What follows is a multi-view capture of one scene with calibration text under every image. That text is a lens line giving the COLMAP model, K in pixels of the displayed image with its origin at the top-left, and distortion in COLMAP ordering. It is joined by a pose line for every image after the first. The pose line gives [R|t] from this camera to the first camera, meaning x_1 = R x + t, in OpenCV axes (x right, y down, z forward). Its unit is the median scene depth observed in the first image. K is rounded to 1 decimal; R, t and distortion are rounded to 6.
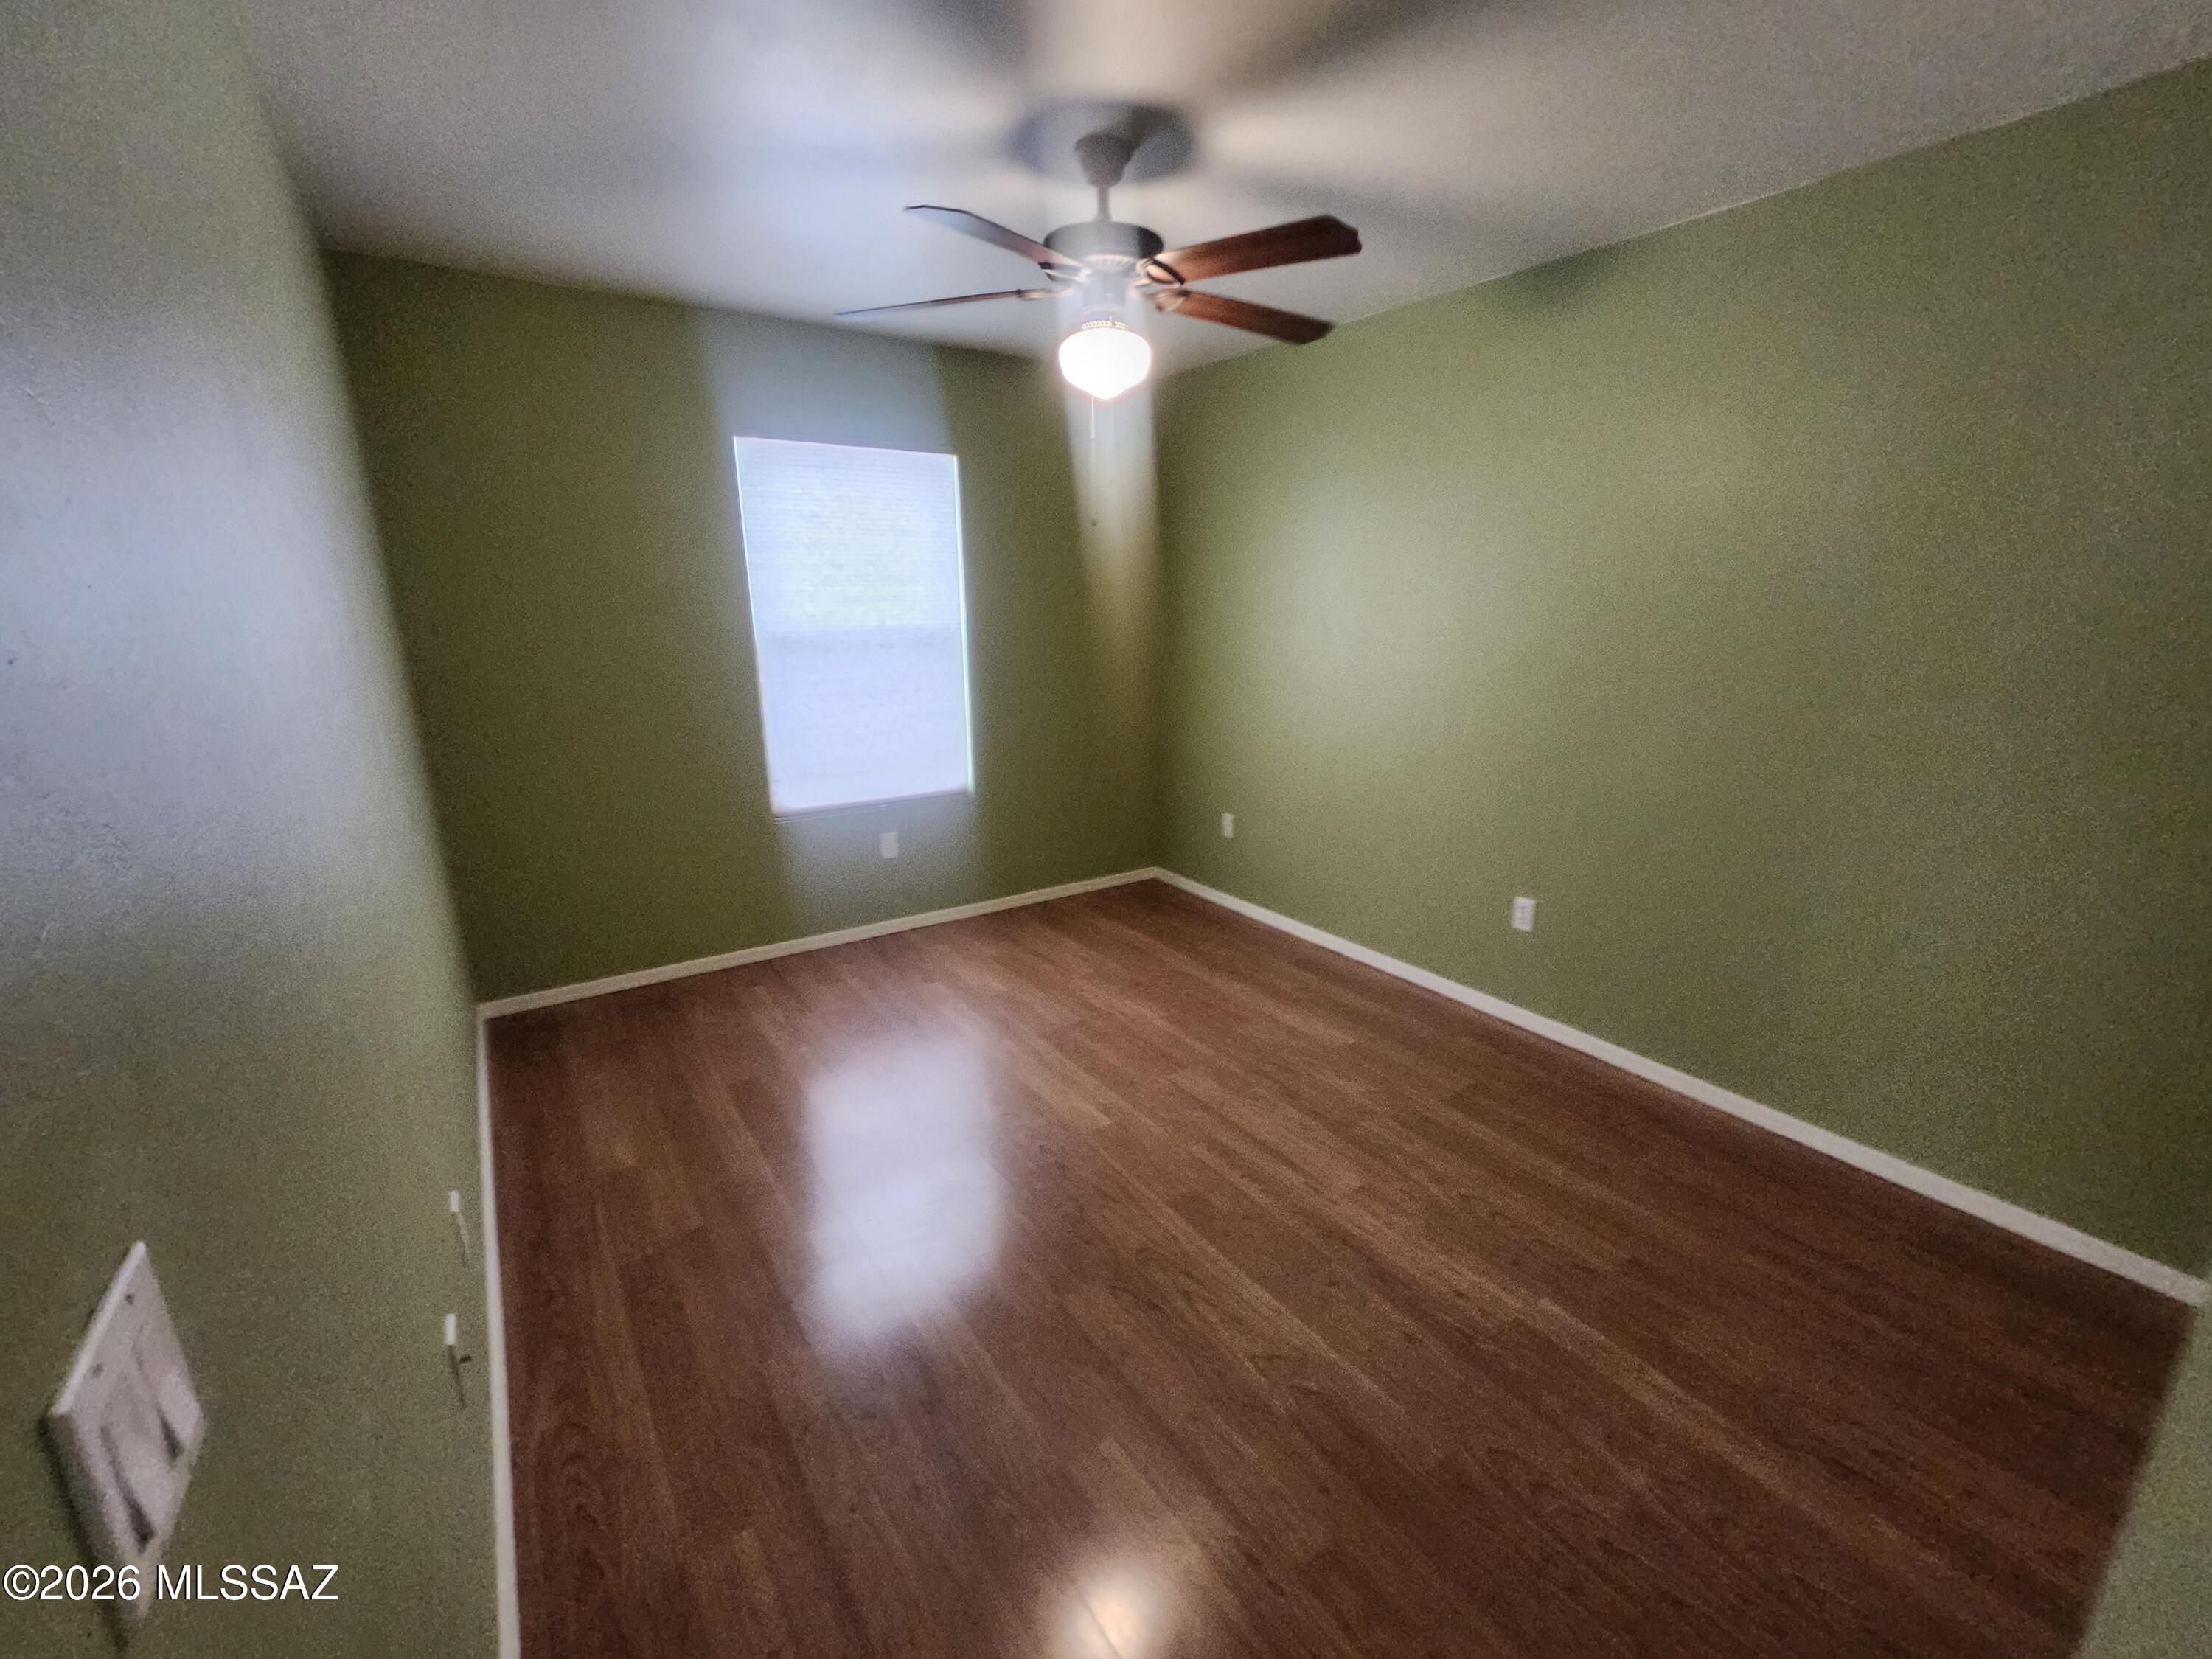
lens RADIAL K [[869.2, 0, 1111.7], [0, 869.2, 824.9], [0, 0, 1]] dist [0.001542, -0.001875]
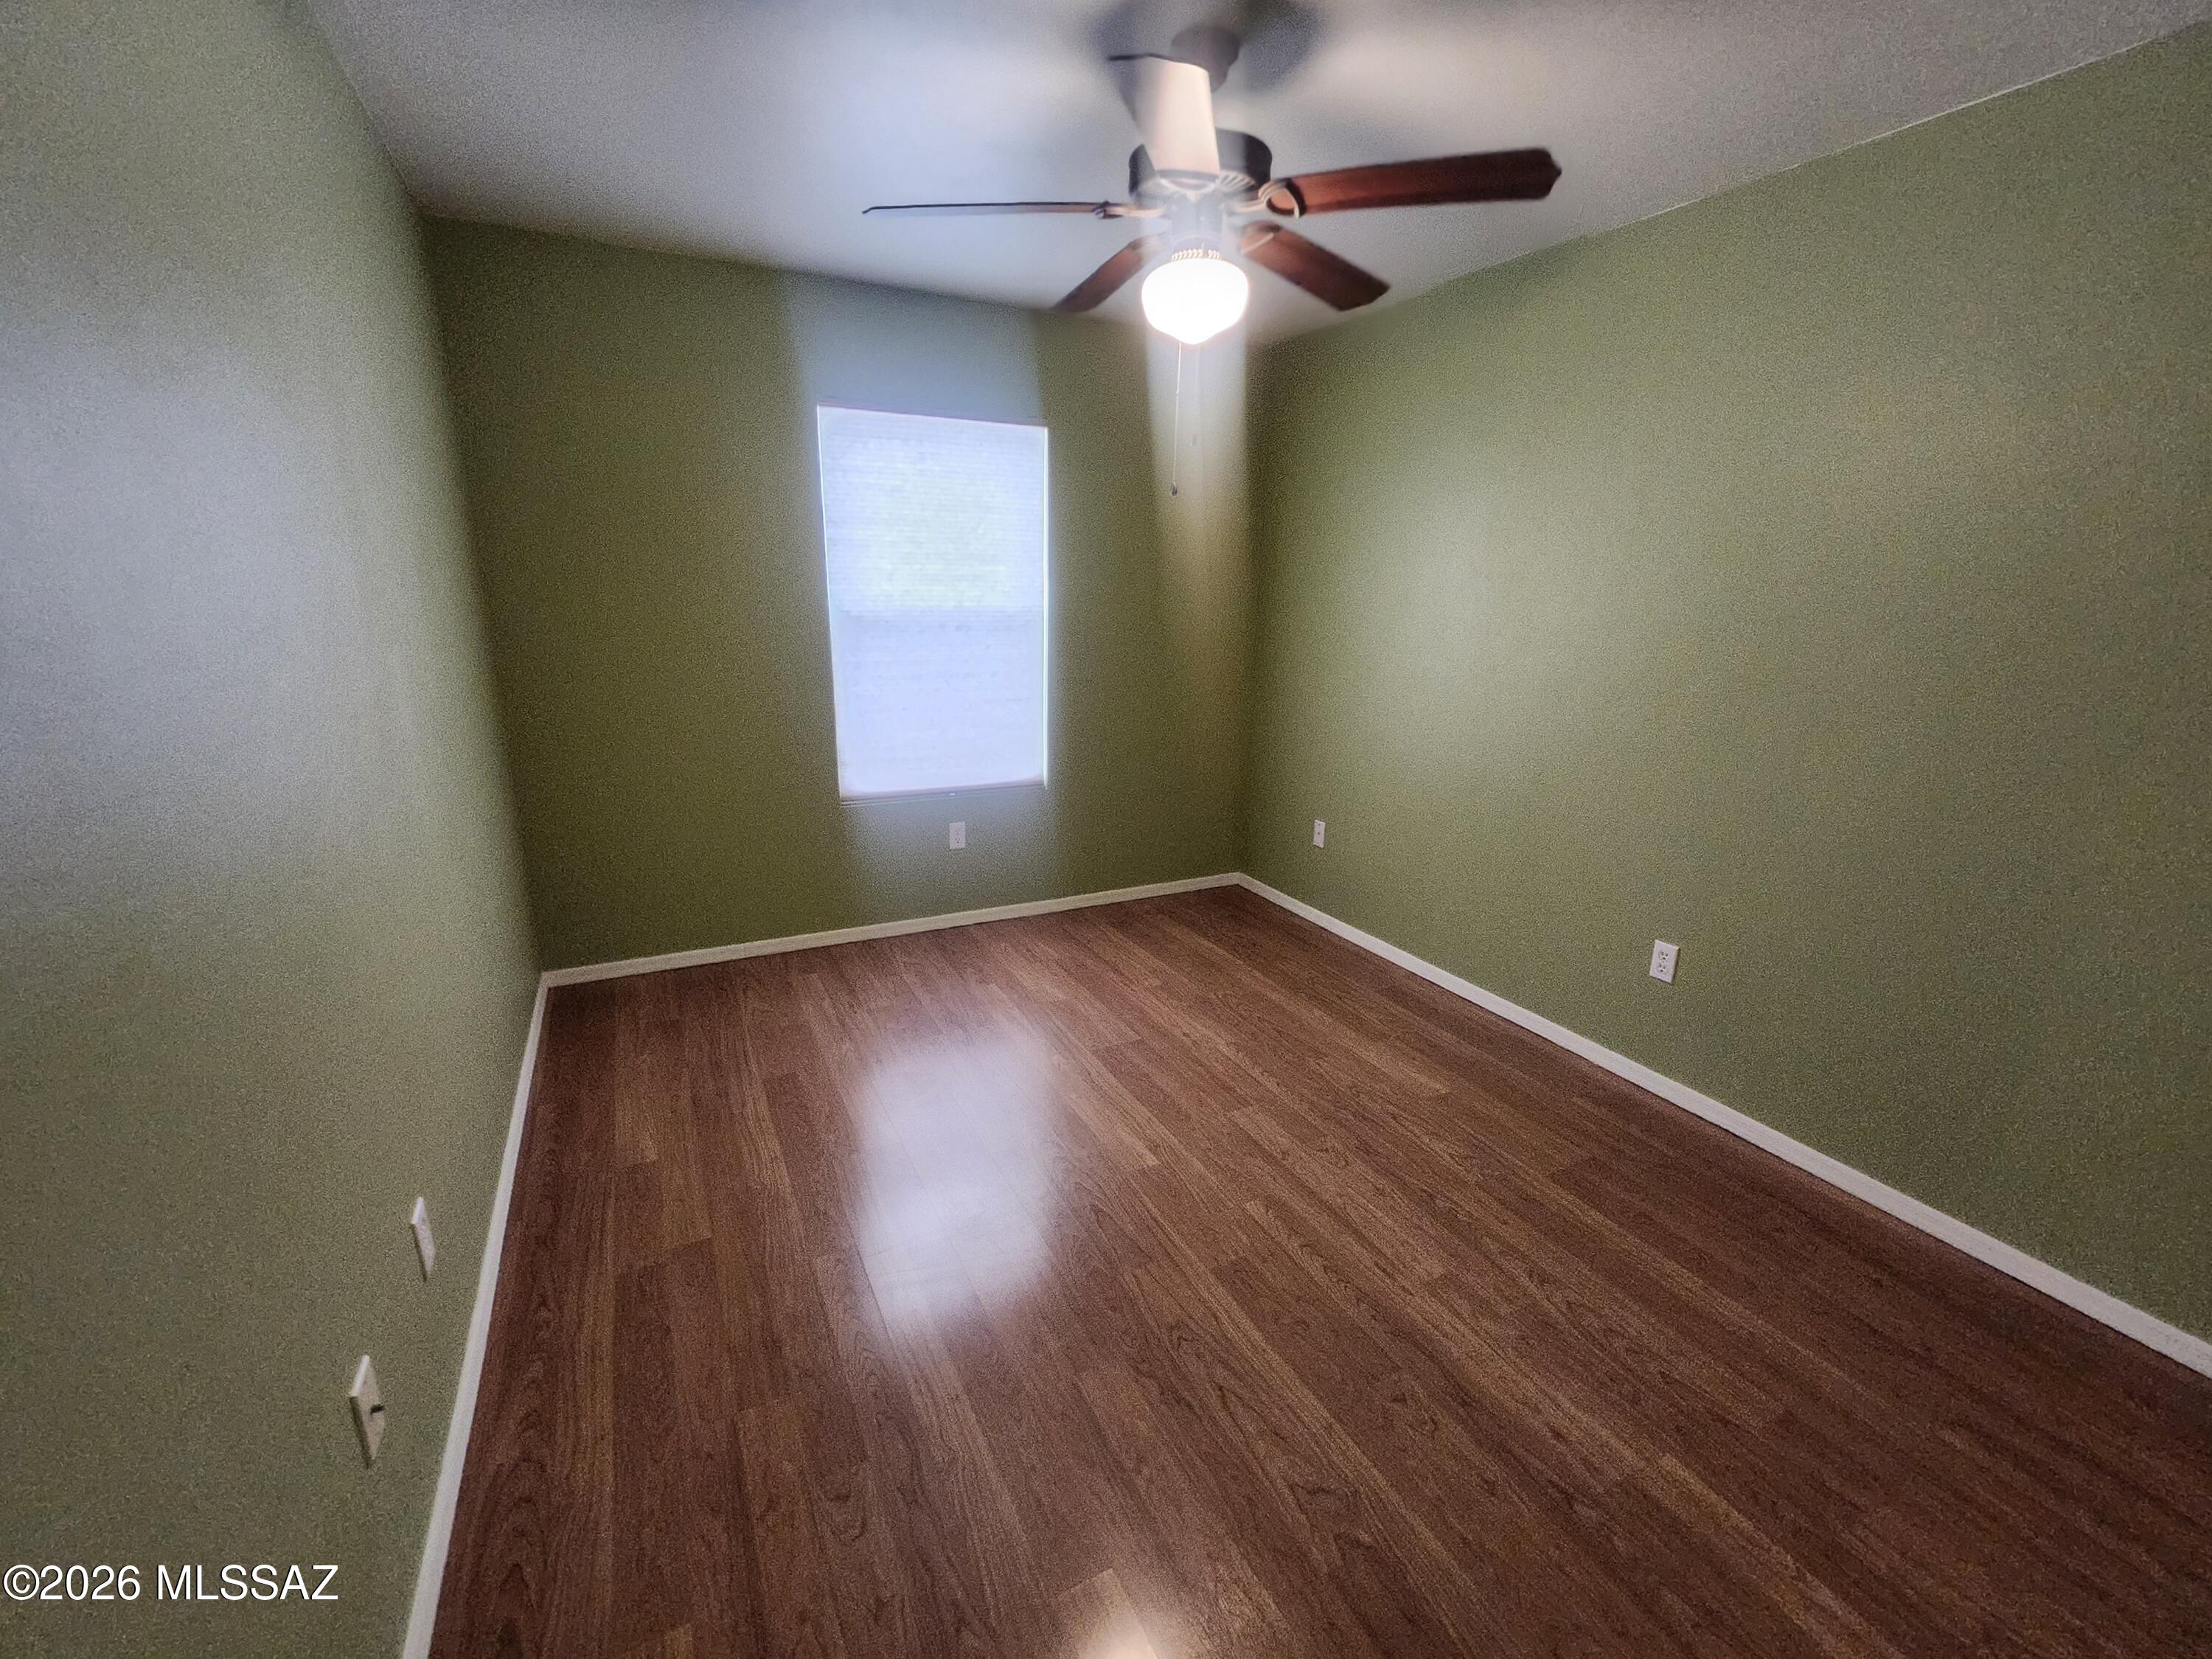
lens RADIAL K [[869.2, 0, 1090.4], [0, 869.2, 833.4], [0, 0, 1]] dist [0.001542, -0.001875]
pose [[0.989443, 0.058155, -0.132745, 0.028667], [-0.055523, 0.998182, 0.023447, -0.015510], [0.133867, -0.015829, 0.990873, 0.100610]]
